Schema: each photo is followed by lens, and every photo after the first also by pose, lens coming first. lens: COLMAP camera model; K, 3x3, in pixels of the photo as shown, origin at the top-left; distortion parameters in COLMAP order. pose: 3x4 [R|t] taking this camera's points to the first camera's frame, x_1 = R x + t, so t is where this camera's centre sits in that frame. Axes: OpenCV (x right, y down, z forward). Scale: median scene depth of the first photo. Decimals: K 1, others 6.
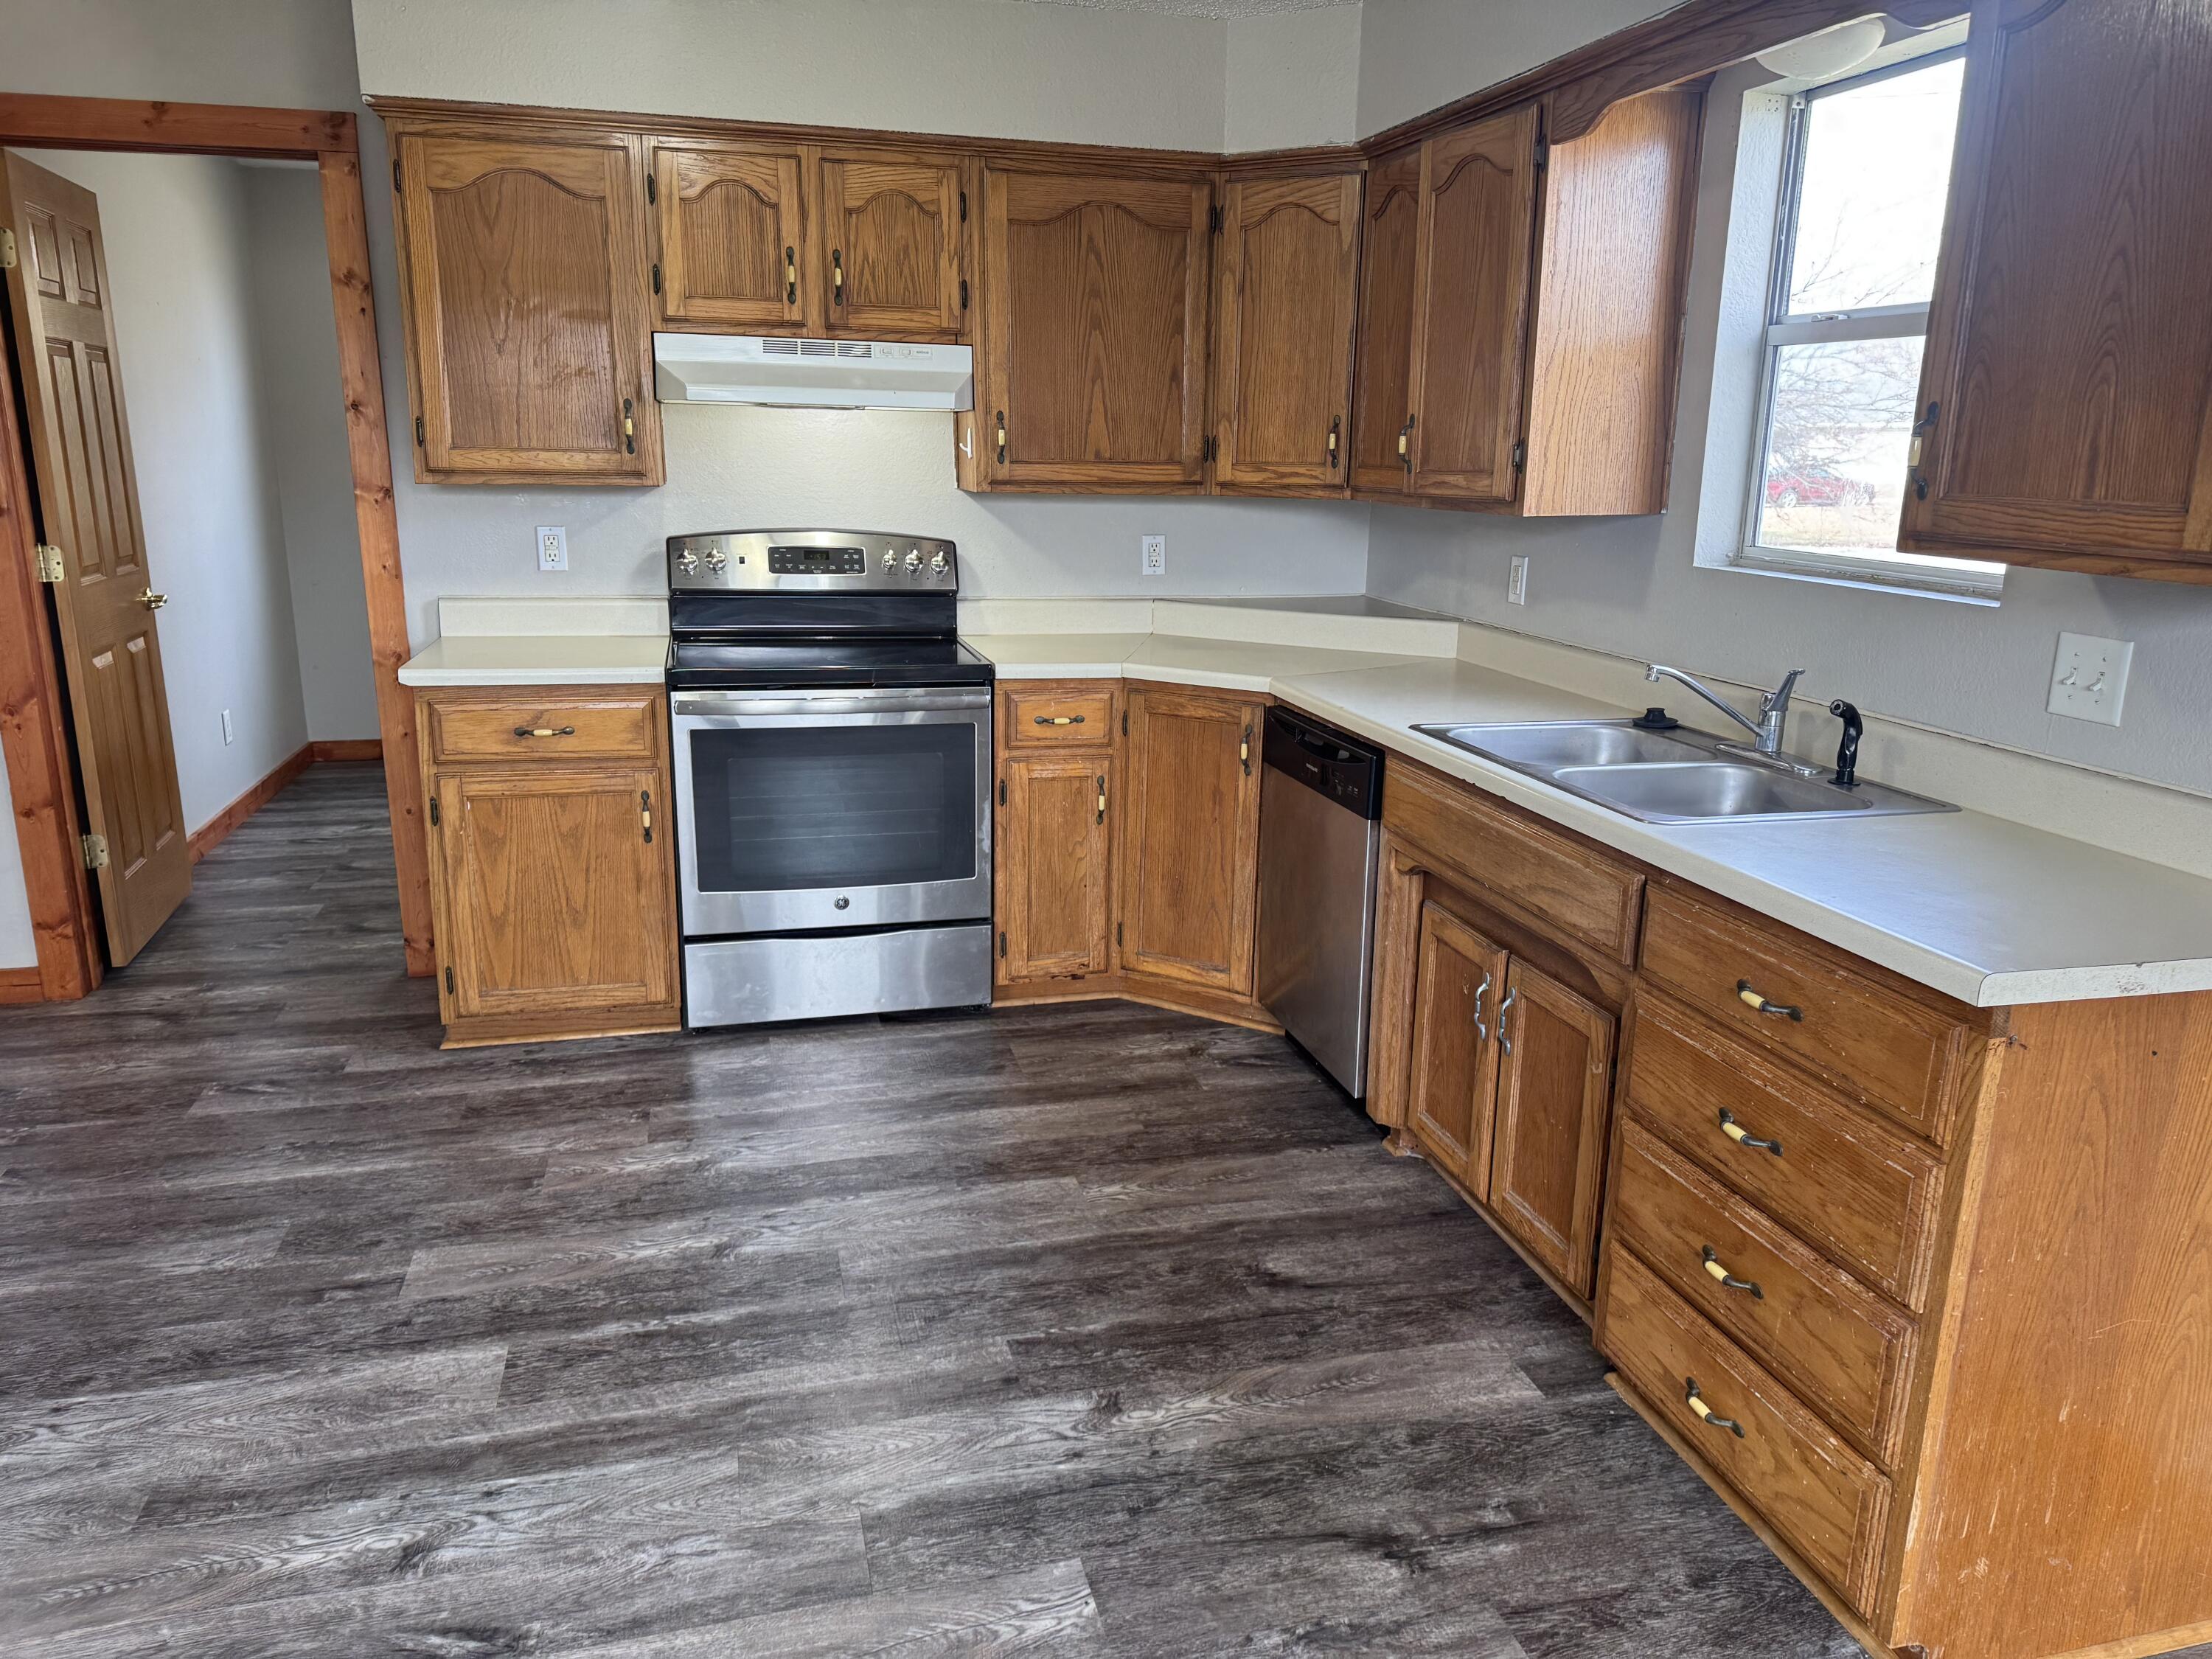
lens RADIAL K [[1529.9, 0, 1106.0], [0, 1529.9, 829.5], [0, 0, 1]] dist [0.113125, -0.203759]
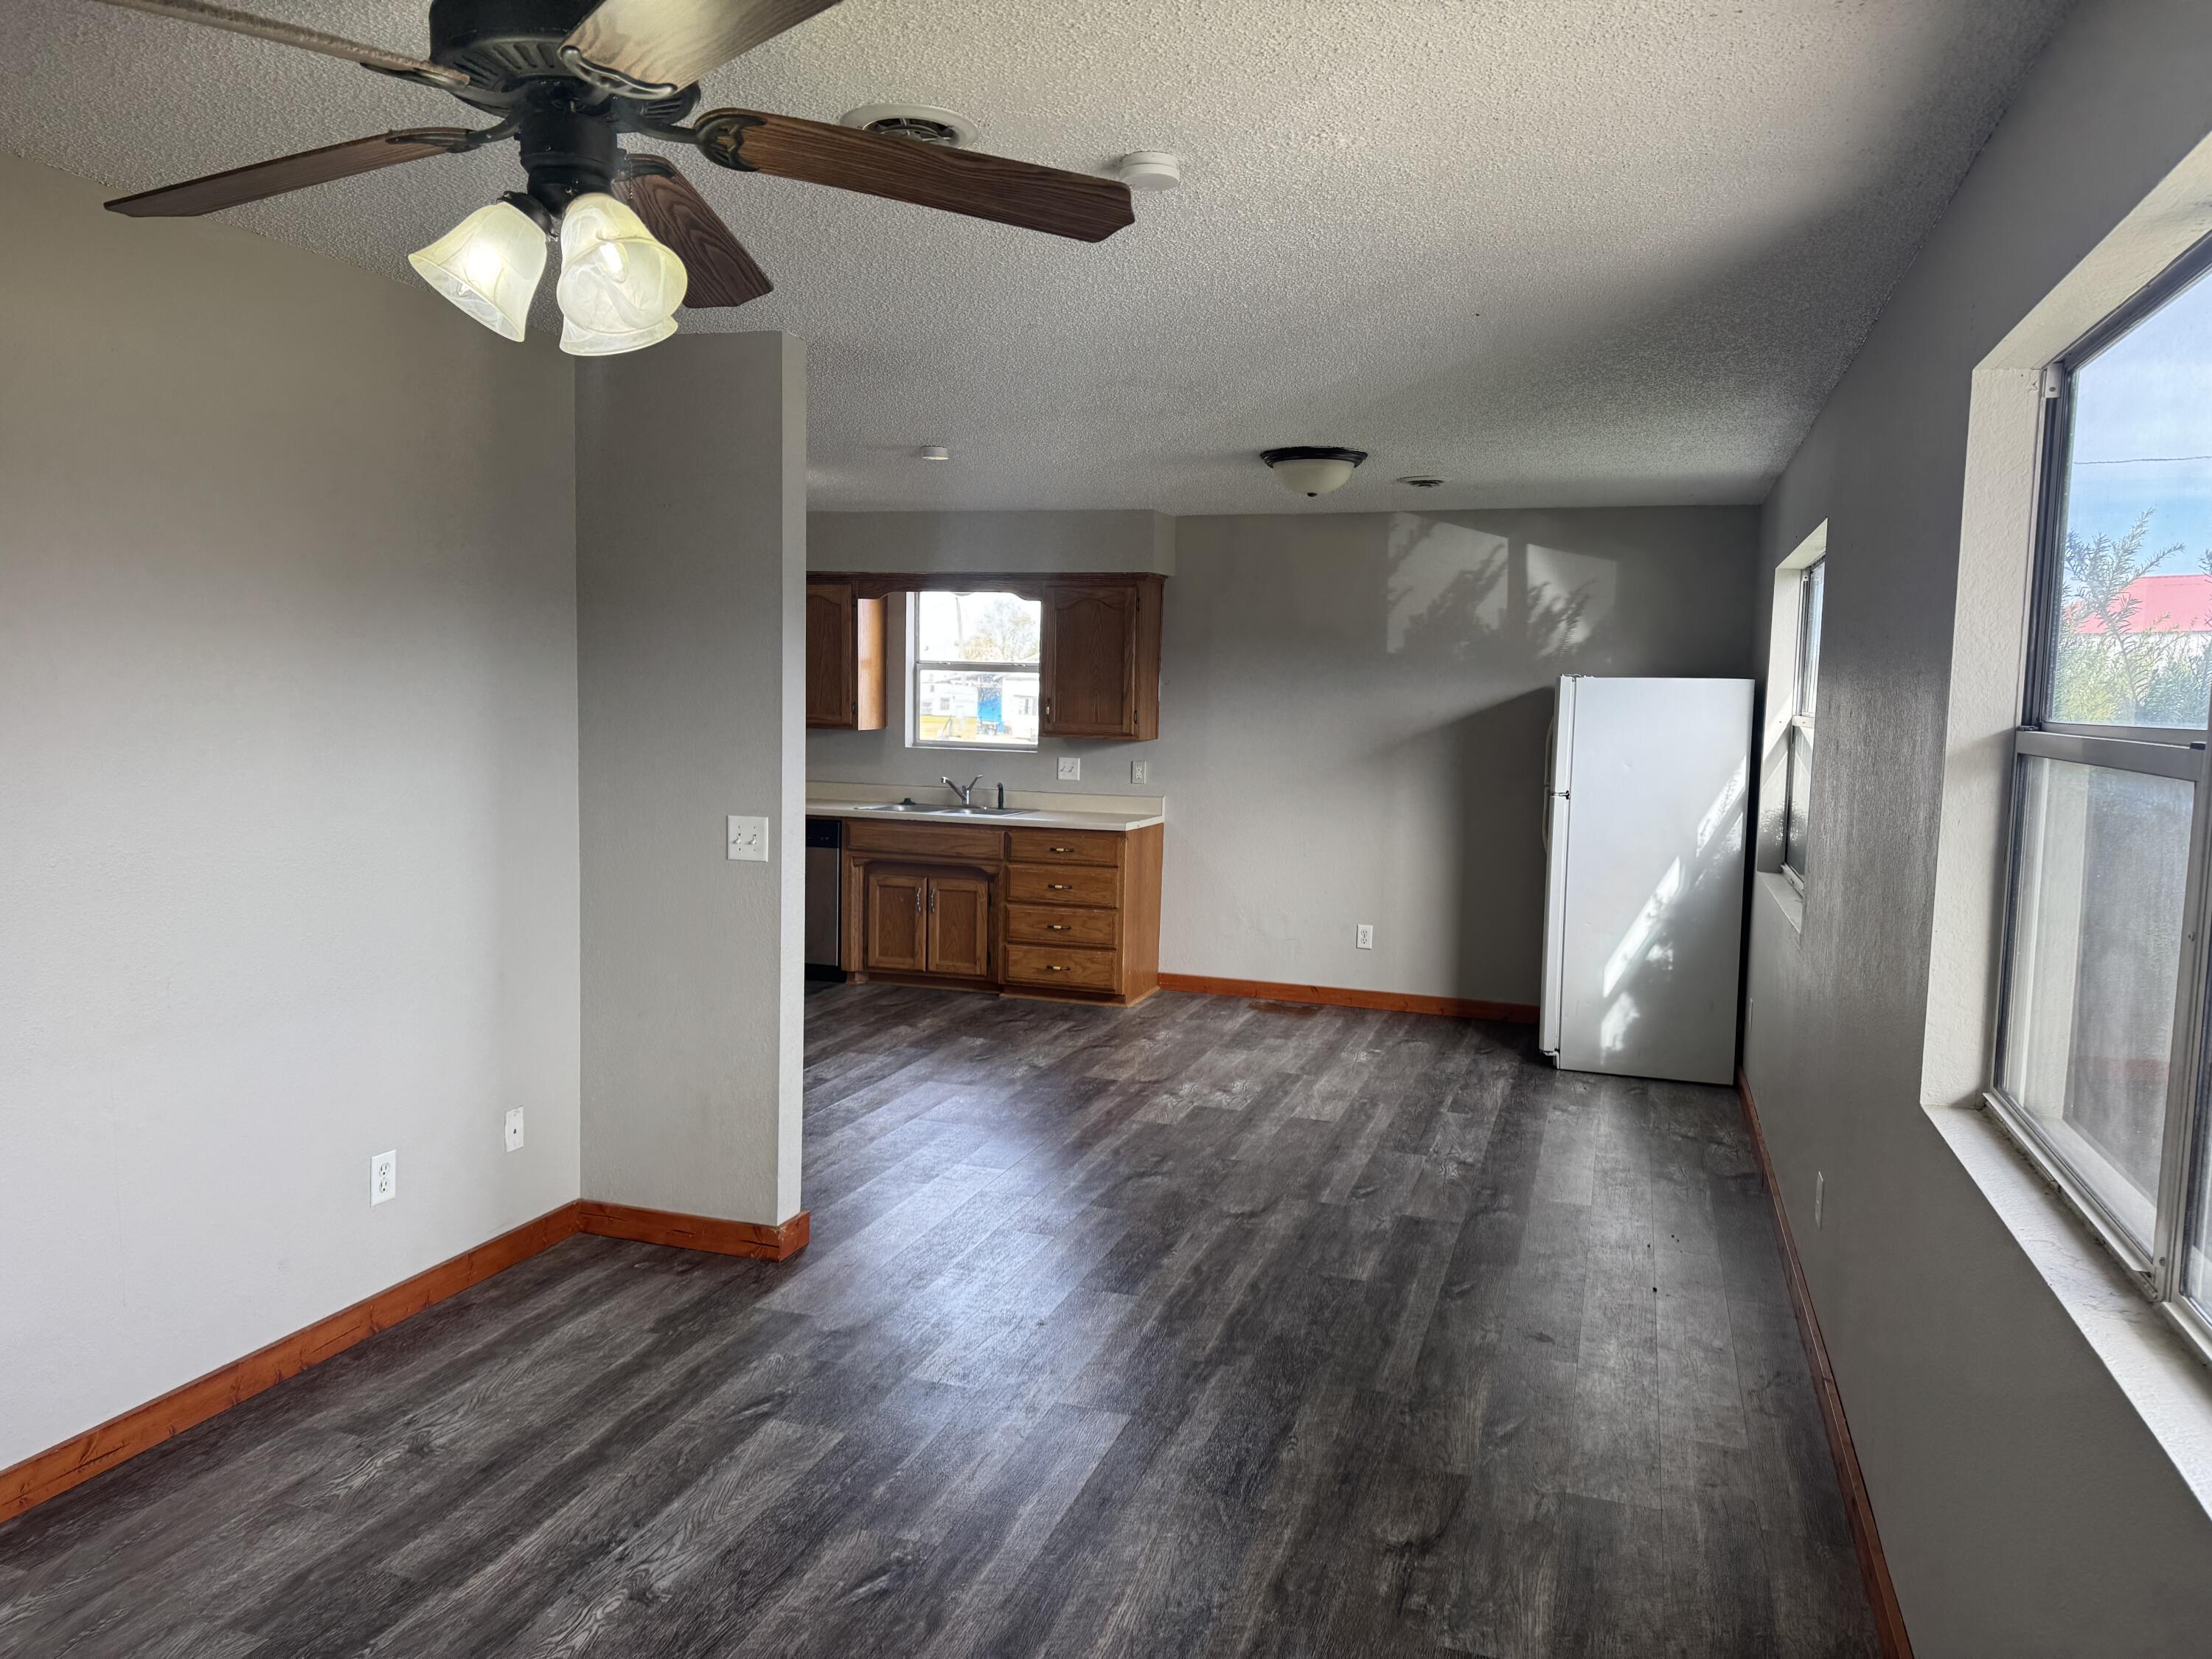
lens RADIAL K [[1529.9, 0, 1106.0], [0, 1529.9, 829.5], [0, 0, 1]] dist [0.113125, -0.203759]
pose [[0.554040, -0.079931, 0.828644, -2.228775], [0.185379, 0.982233, -0.029200, 0.158424], [-0.811587, 0.169792, 0.559014, -1.032481]]
